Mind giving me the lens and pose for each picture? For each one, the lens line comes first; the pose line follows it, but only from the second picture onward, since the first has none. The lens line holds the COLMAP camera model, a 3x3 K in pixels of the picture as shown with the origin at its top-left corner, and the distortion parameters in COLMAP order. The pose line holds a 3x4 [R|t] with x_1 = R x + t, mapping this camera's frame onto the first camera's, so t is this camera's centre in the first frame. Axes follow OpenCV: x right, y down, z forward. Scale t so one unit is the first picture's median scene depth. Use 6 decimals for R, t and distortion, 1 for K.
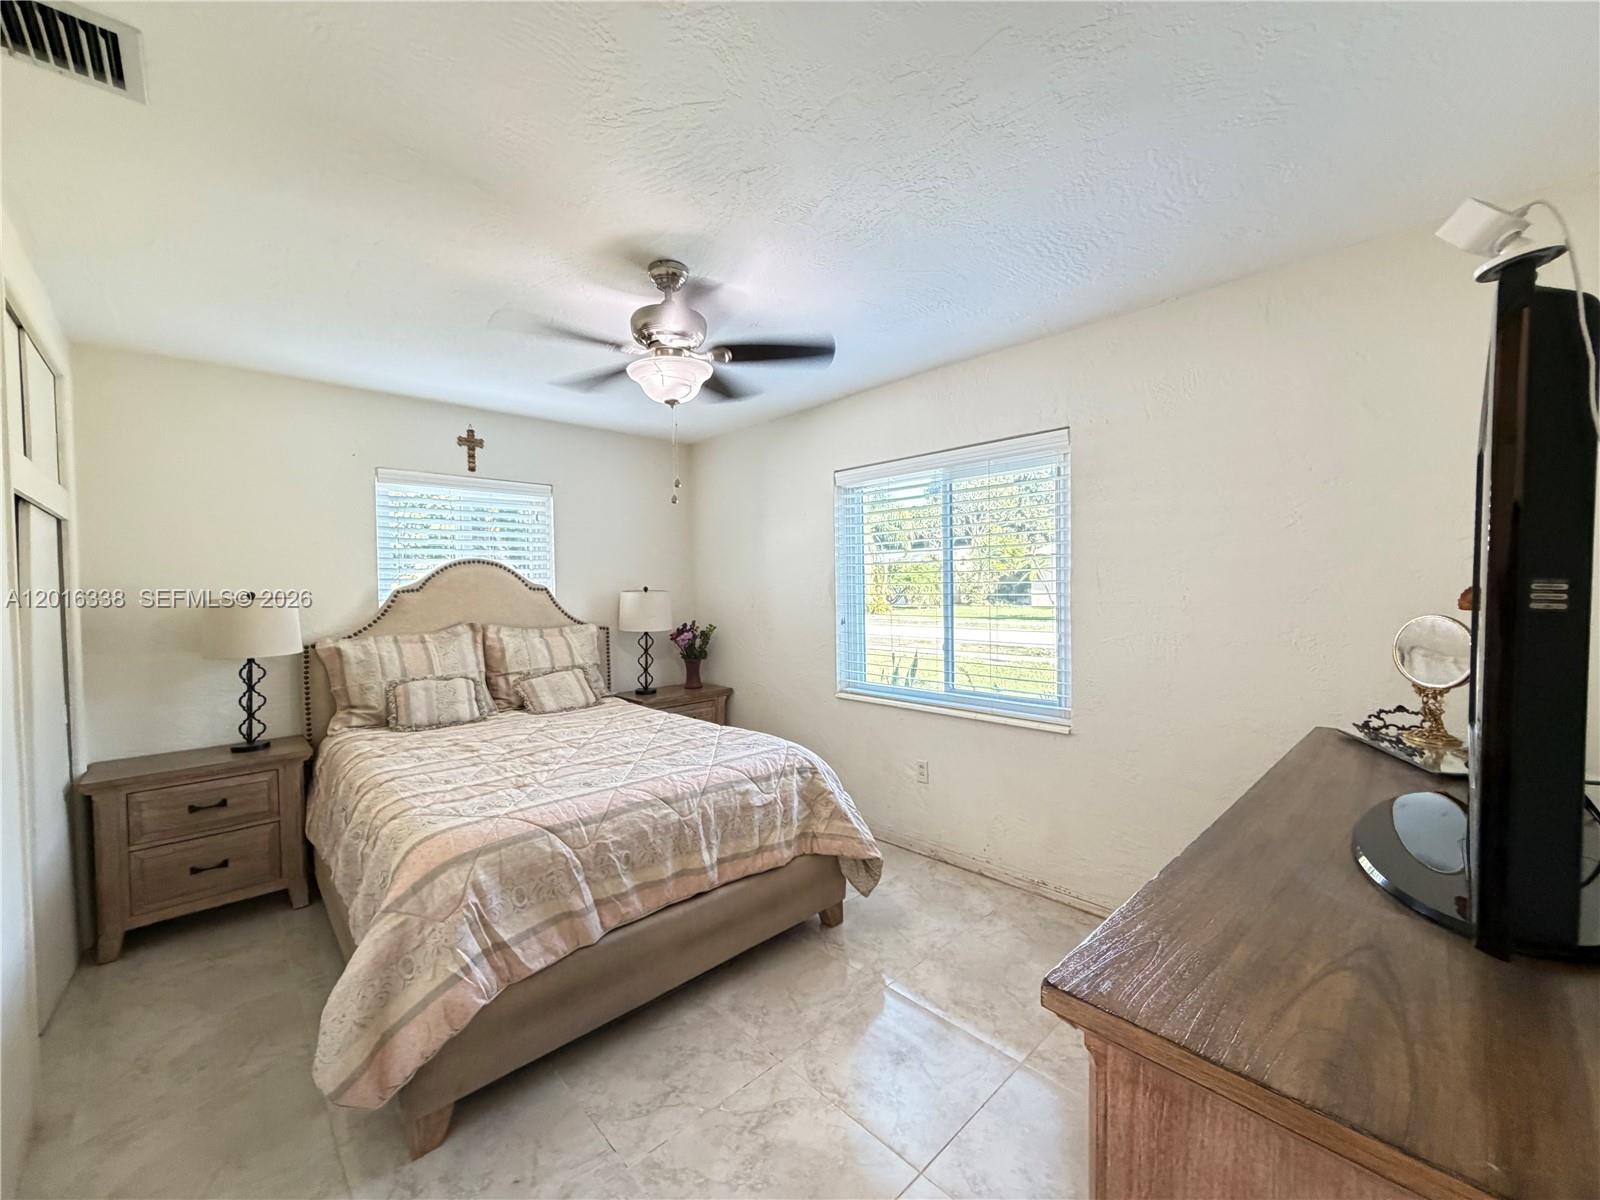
lens RADIAL K [[639.2, 0, 790.6], [0, 639.2, 603.5], [0, 0, 1]] dist [0.000376, 0.000032]
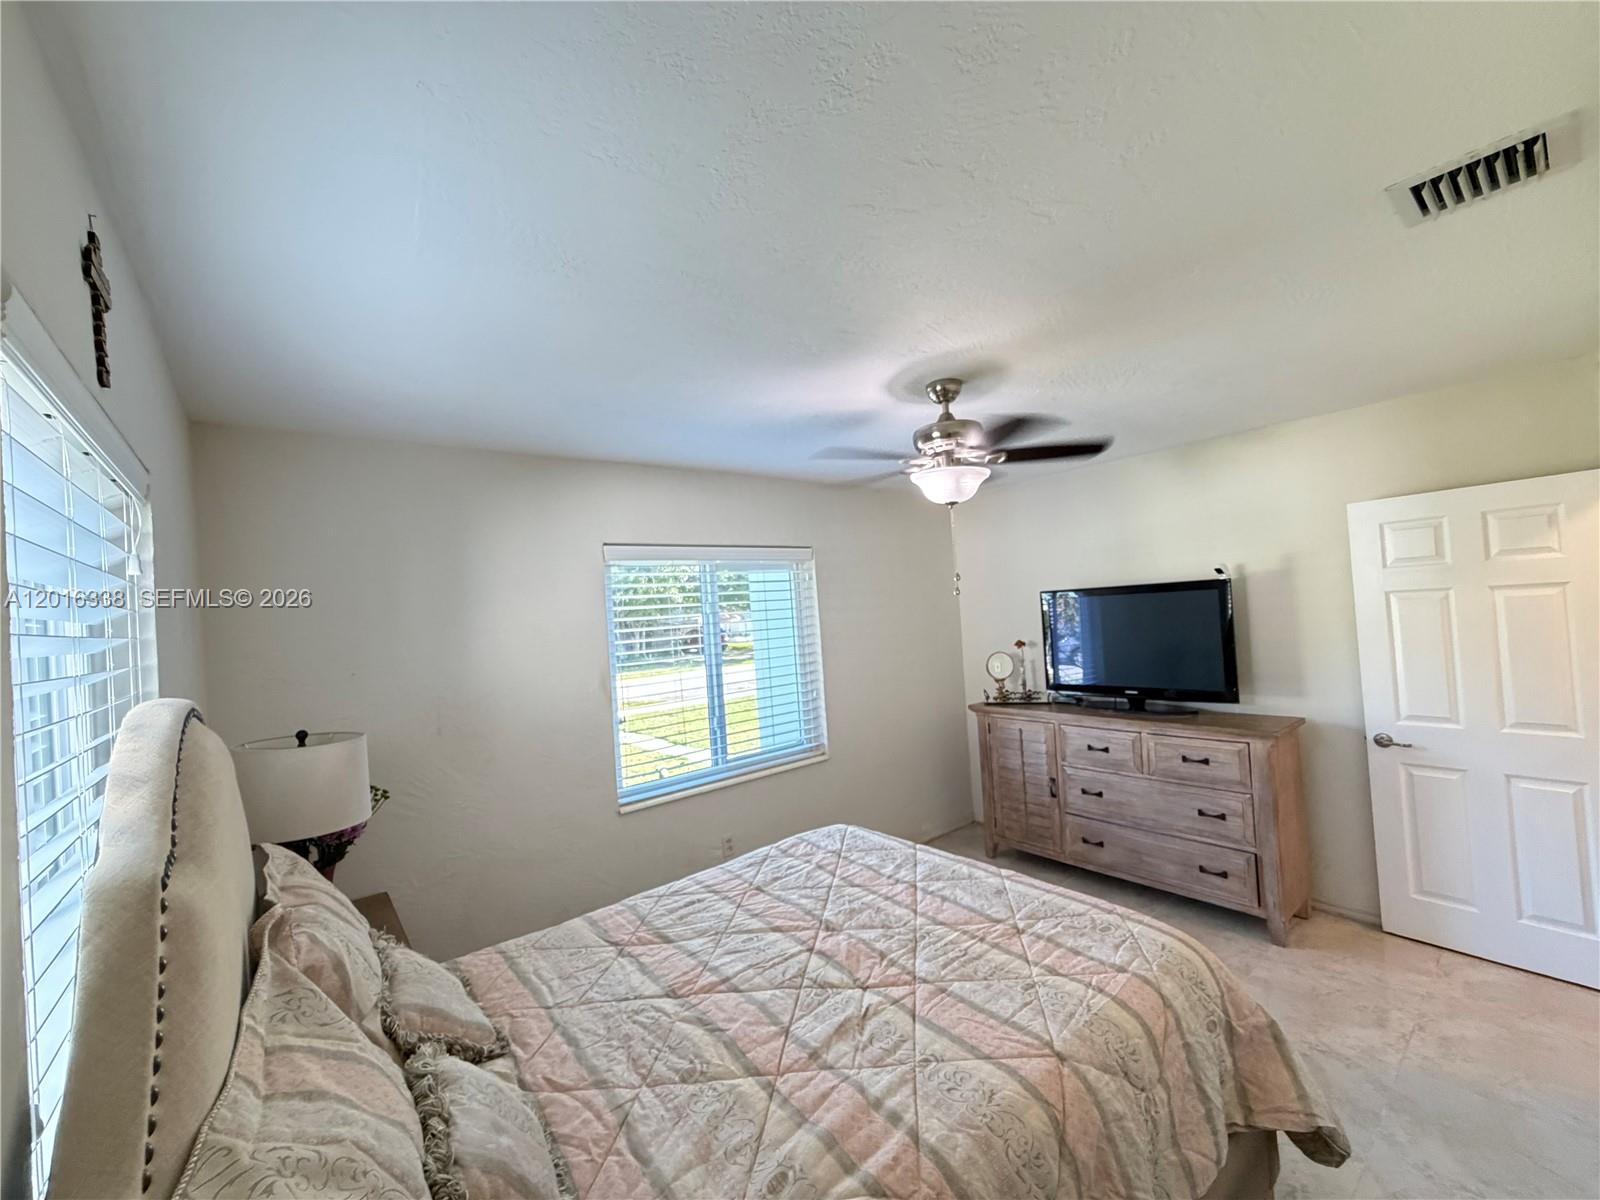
lens RADIAL K [[639.2, 0, 791.6], [0, 639.2, 602.7], [0, 0, 1]] dist [0.000376, 0.000032]
pose [[0.066756, 0.029127, 0.997344, -1.079794], [0.095400, 0.994808, -0.035439, -0.110818], [-0.993198, 0.097513, 0.063630, 1.013814]]
